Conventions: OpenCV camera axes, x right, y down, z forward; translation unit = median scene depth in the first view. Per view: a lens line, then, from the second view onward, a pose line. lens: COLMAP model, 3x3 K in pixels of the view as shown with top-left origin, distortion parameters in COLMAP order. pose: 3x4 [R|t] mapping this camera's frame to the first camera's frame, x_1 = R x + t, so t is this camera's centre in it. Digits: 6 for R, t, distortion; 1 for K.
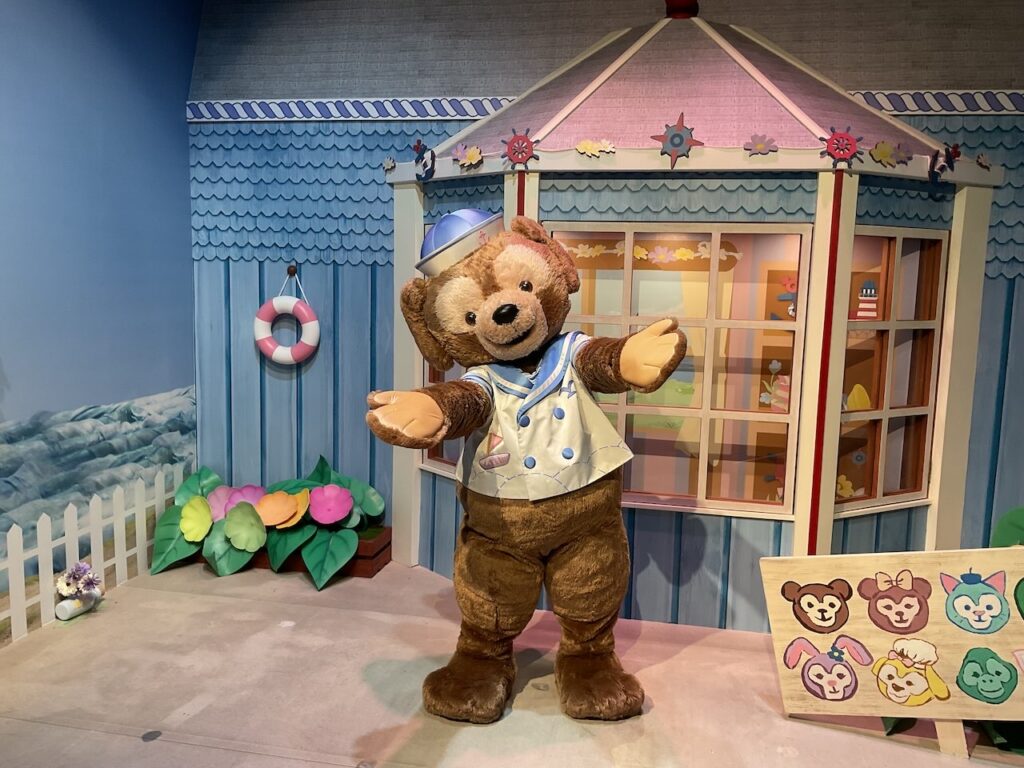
lens RADIAL K [[845.6, 0, 512.0], [0, 845.6, 384.0], [0, 0, 1]] dist [0.067847, -0.171000]
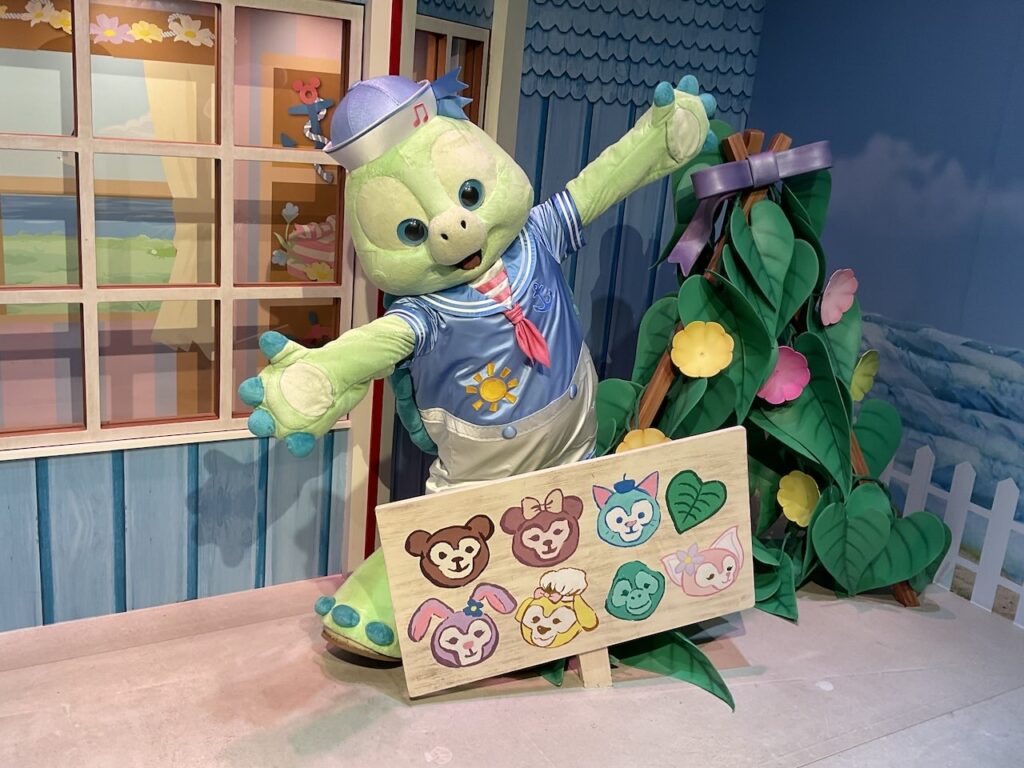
lens RADIAL K [[991.2, 0, 512.0], [0, 991.2, 384.0], [0, 0, 1]] dist [0.081948, -0.171615]
pose [[0.755850, -0.141649, 0.639239, -0.139460], [0.014973, 0.979802, 0.199409, -0.059954], [-0.654574, -0.141152, 0.742704, 0.346432]]
